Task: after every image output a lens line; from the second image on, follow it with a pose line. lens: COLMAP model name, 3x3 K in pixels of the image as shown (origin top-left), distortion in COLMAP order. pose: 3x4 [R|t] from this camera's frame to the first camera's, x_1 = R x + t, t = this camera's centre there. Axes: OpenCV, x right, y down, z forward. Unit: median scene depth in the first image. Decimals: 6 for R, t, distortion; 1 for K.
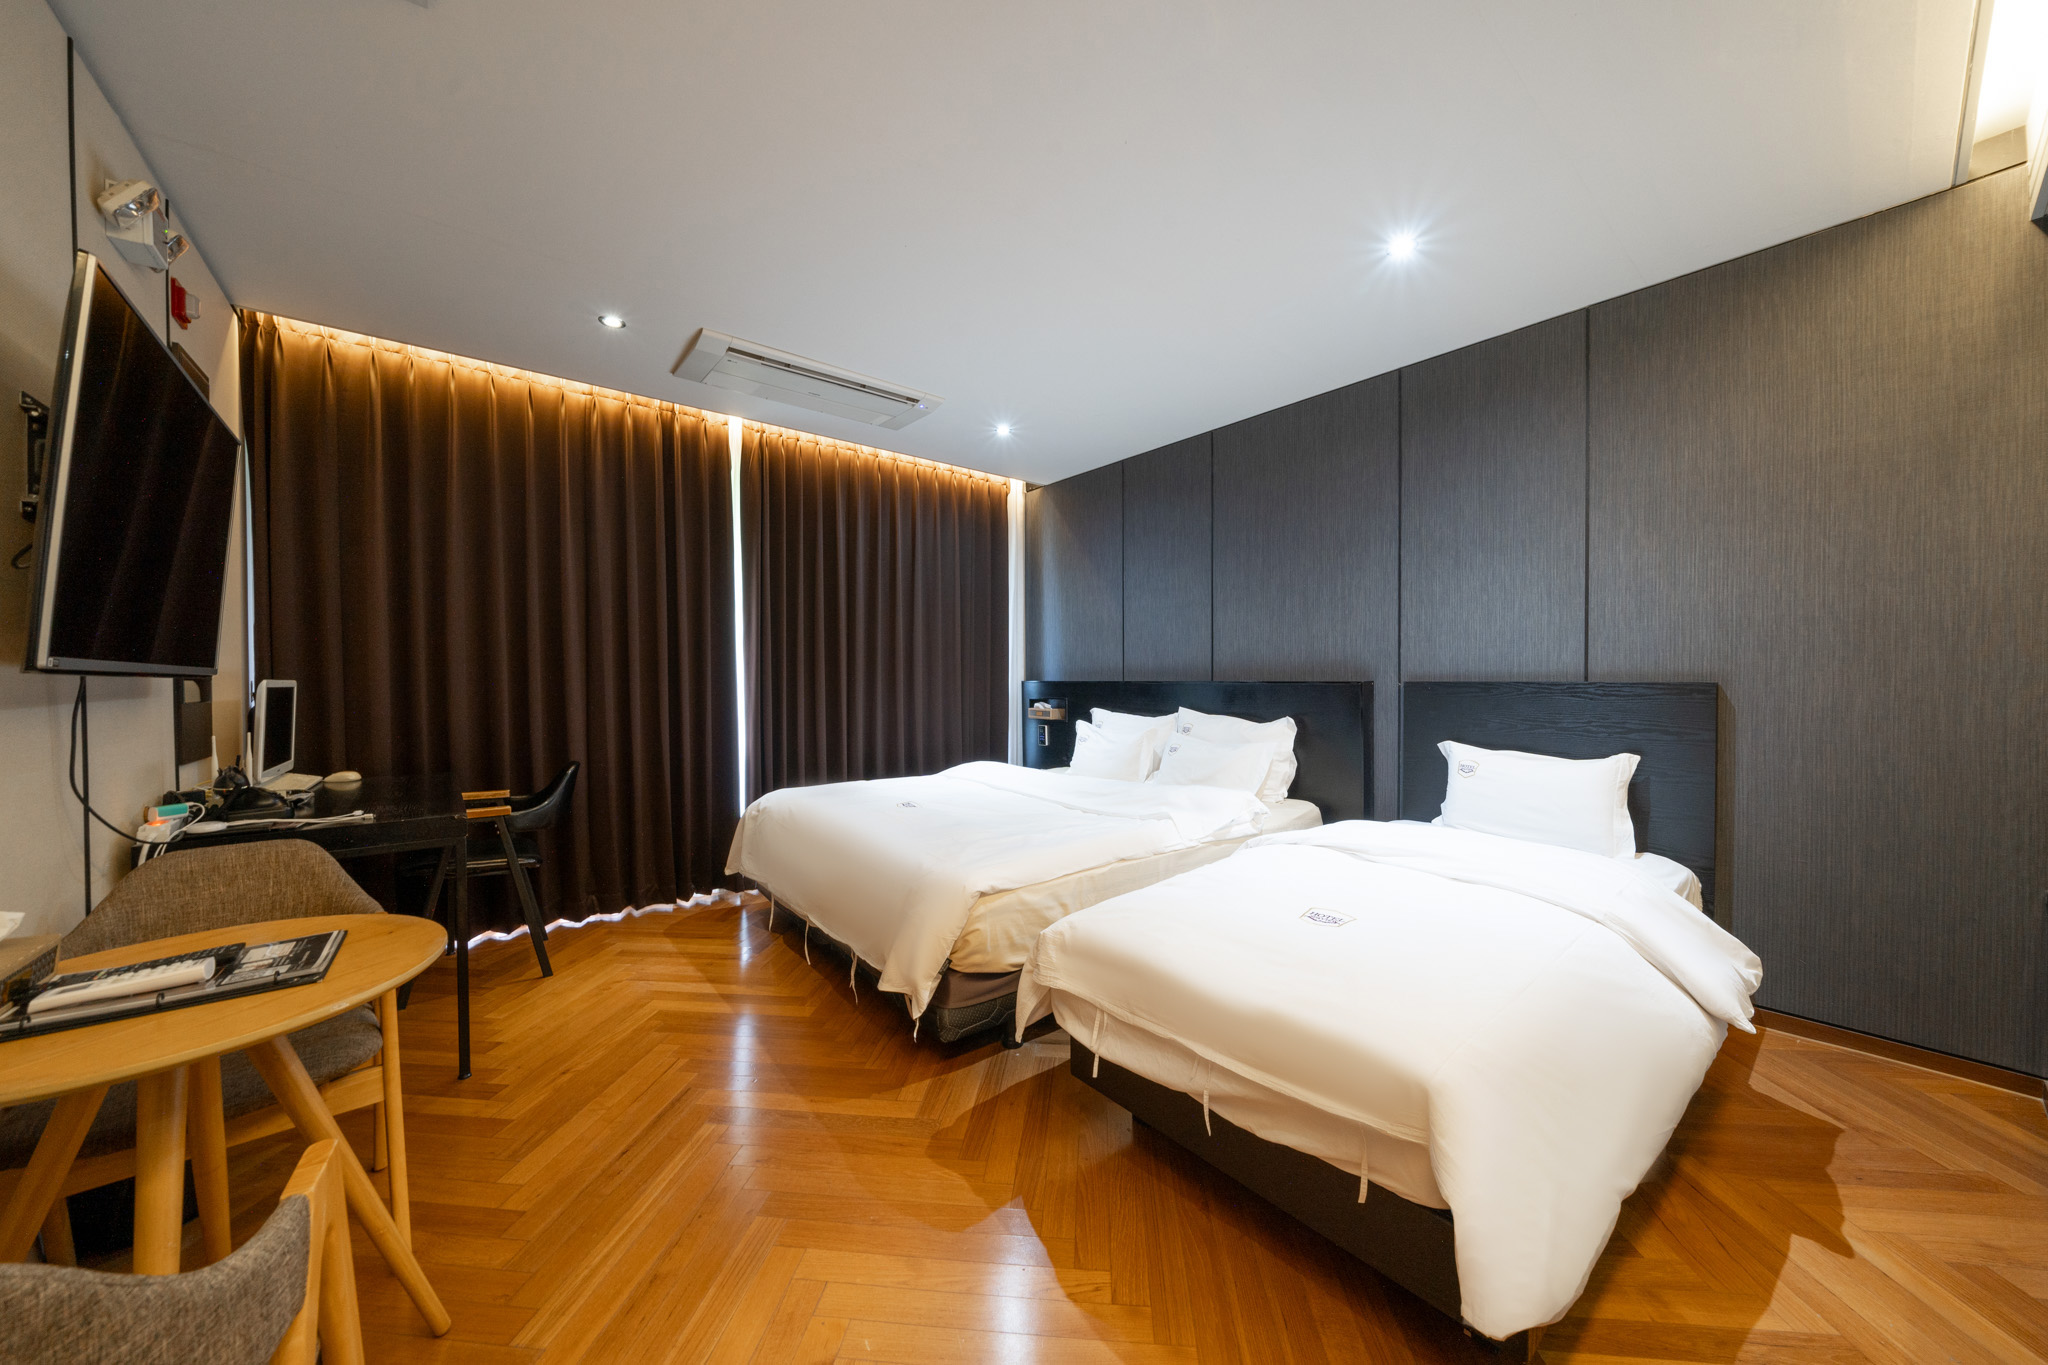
lens RADIAL K [[692.4, 0, 1024.0], [0, 692.4, 682.5], [0, 0, 1]] dist [-0.012633, -0.000026]
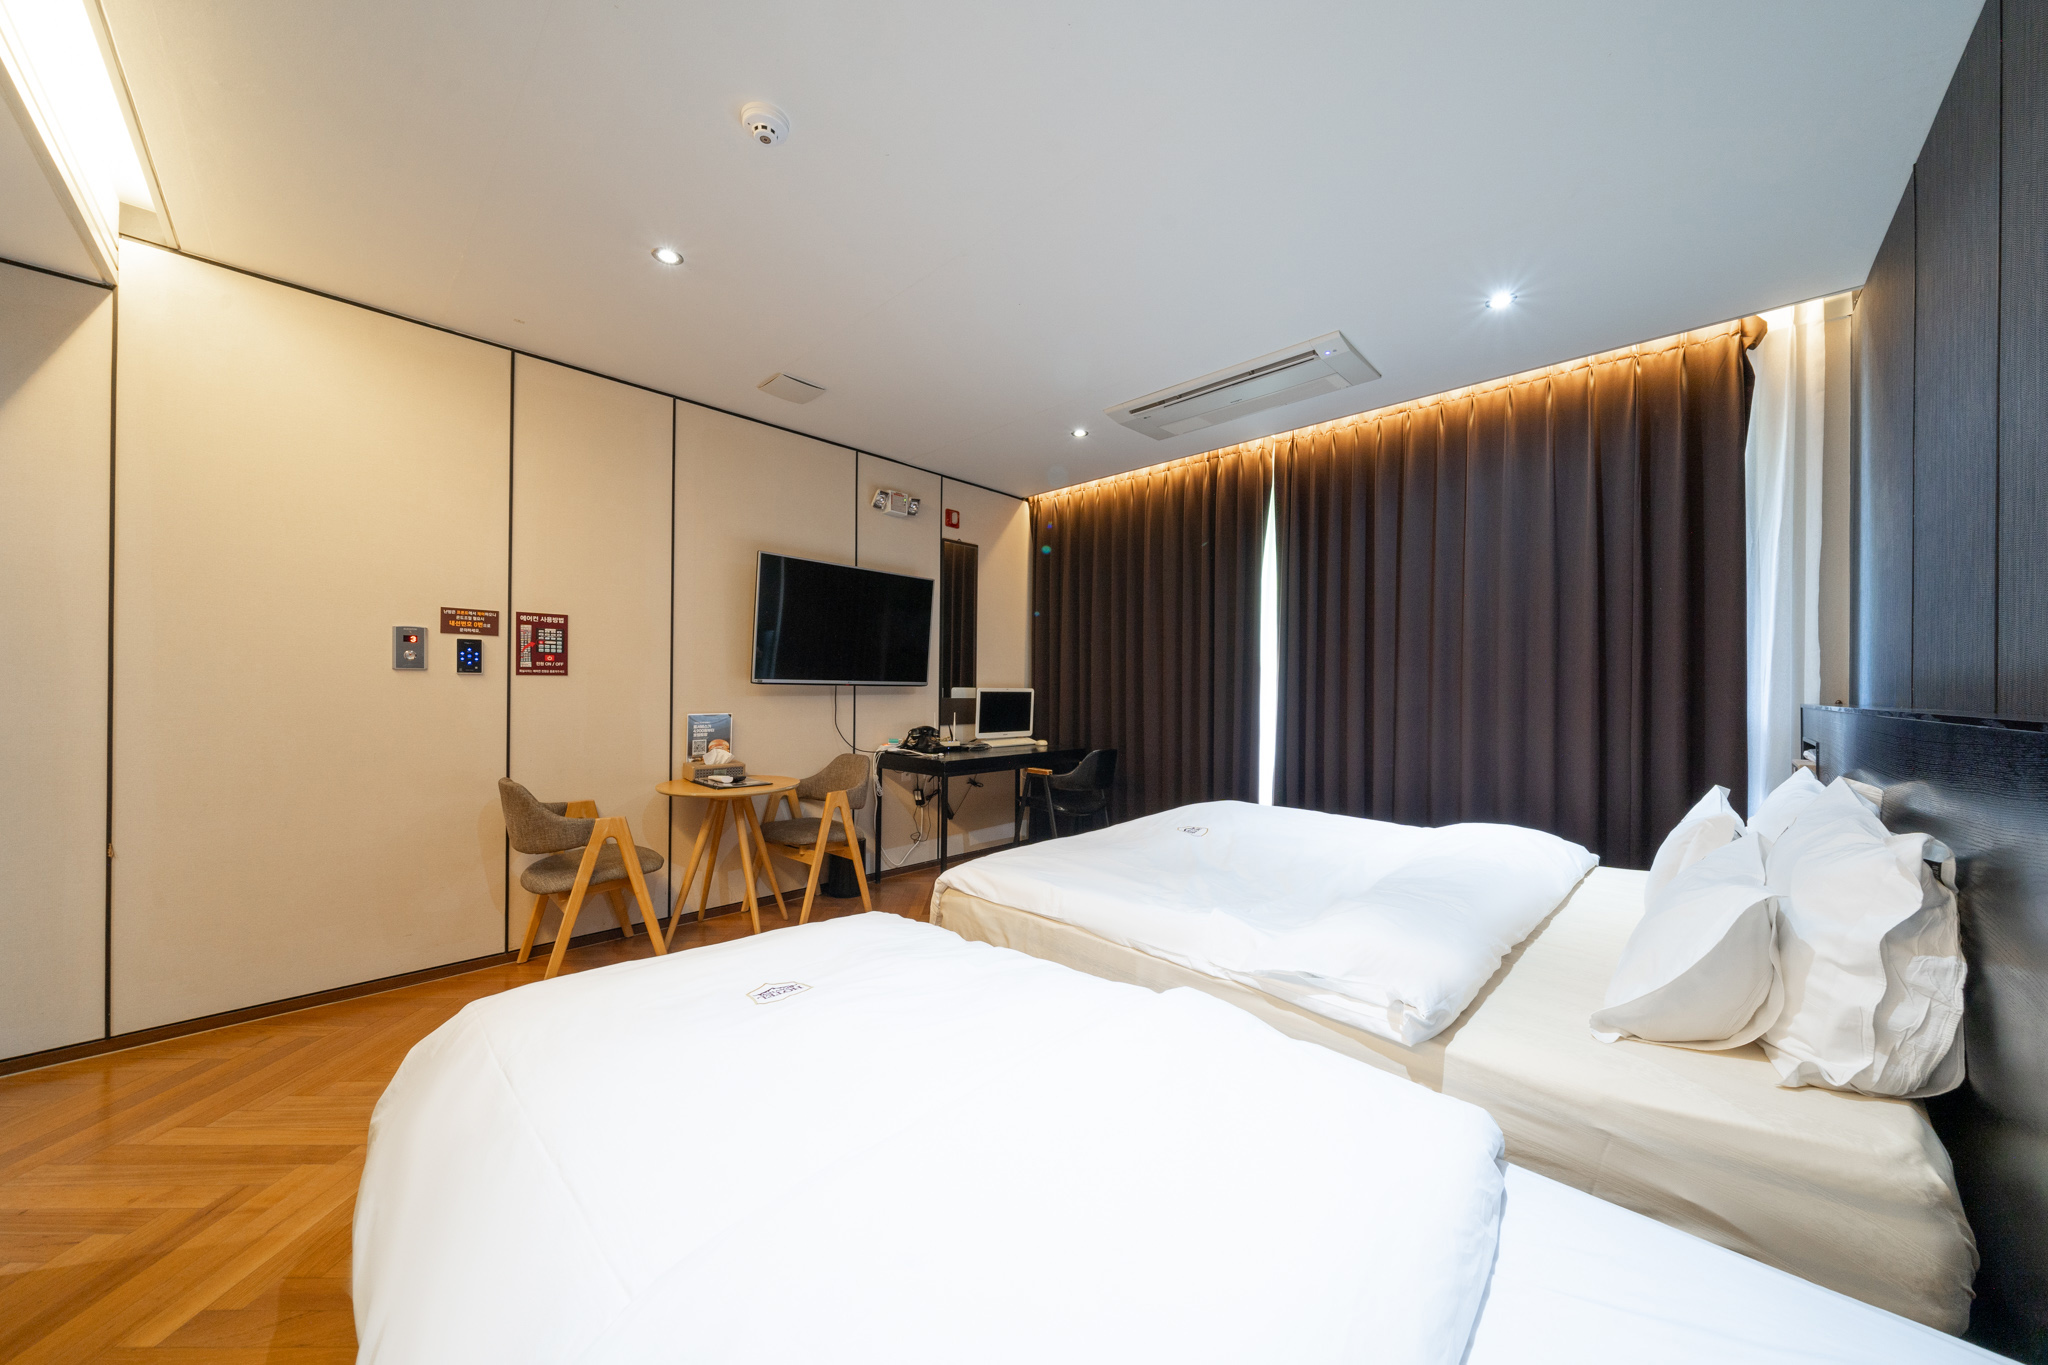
lens RADIAL K [[692.4, 0, 1024.0], [0, 692.4, 682.5], [0, 0, 1]] dist [-0.012633, -0.000026]
pose [[0.114932, -0.001683, -0.993372, 0.705834], [-0.018640, 0.999819, -0.003851, -0.010119], [0.993198, 0.018959, 0.114880, 0.662502]]
